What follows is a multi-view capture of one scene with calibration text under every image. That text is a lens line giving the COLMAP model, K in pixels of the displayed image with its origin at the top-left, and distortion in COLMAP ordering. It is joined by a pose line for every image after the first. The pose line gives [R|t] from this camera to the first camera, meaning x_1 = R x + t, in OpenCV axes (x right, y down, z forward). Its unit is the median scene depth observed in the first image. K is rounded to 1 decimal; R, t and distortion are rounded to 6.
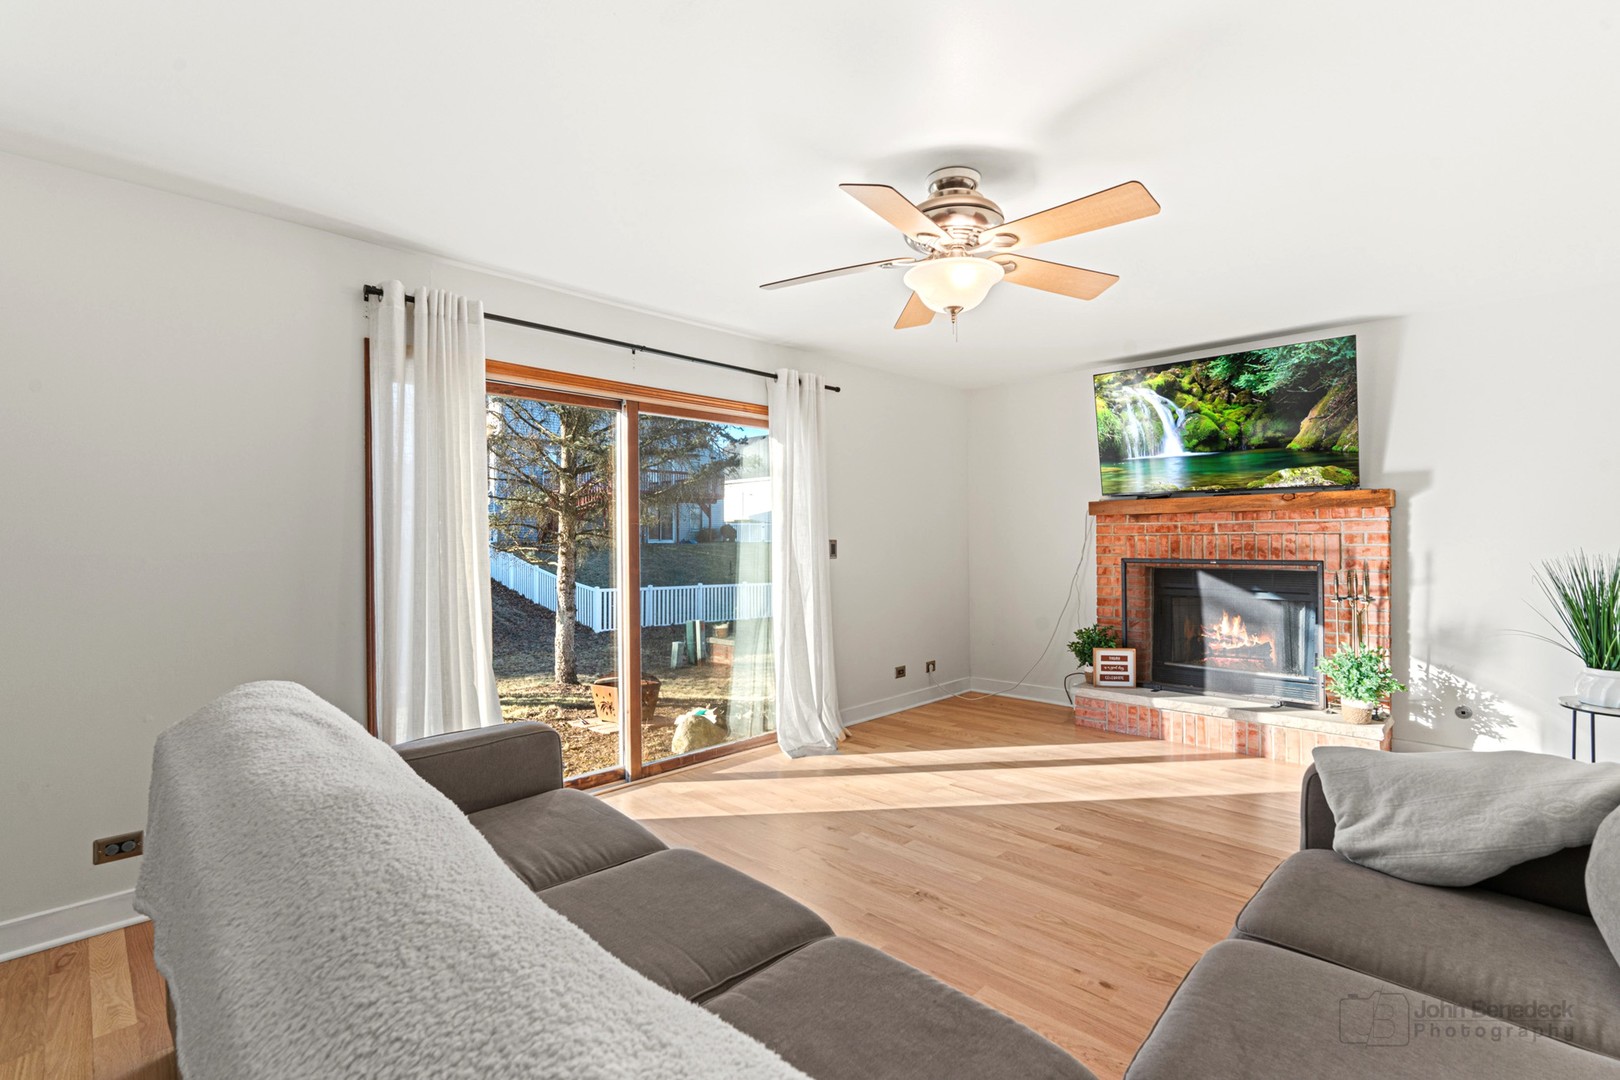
lens RADIAL K [[743.3, 0, 812.8], [0, 743.3, 544.7], [0, 0, 1]] dist [-0.013966, 0.001308]
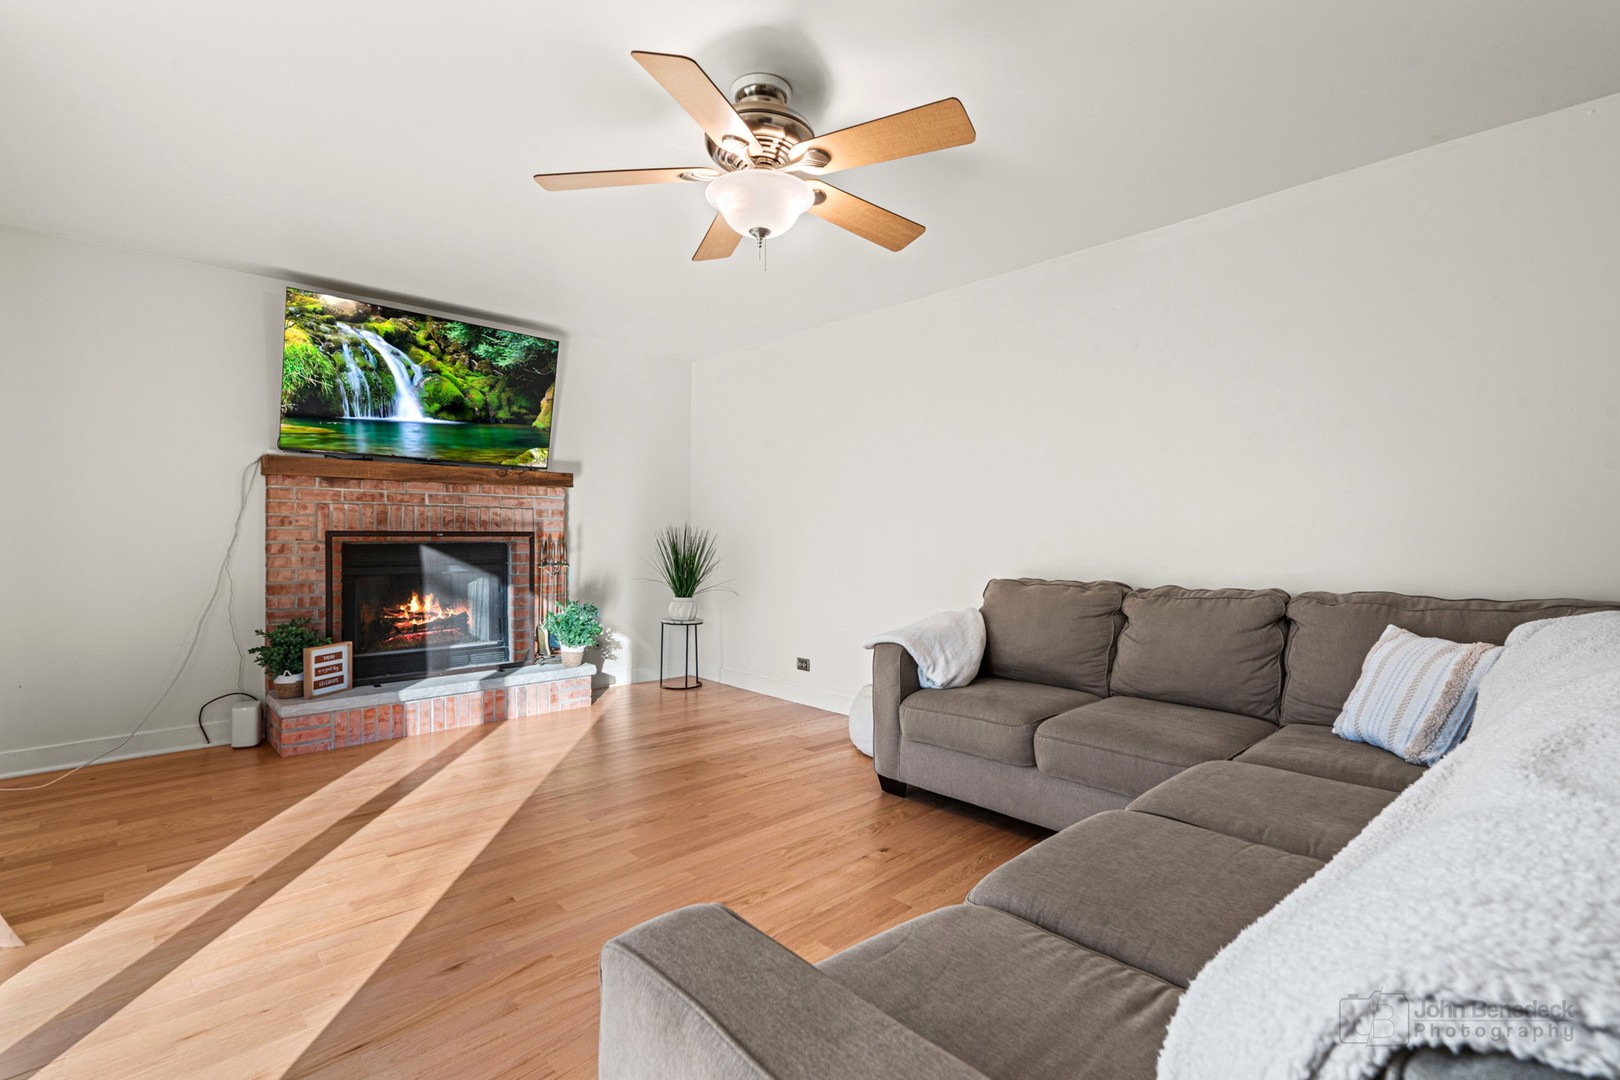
lens RADIAL K [[743.3, 0, 812.4], [0, 743.3, 530.3], [0, 0, 1]] dist [-0.013966, 0.001308]
pose [[0.028419, 0.011497, 0.999530, -0.391528], [0.006363, 0.999912, -0.011683, 0.032499], [-0.999576, 0.006692, 0.028343, 0.493875]]
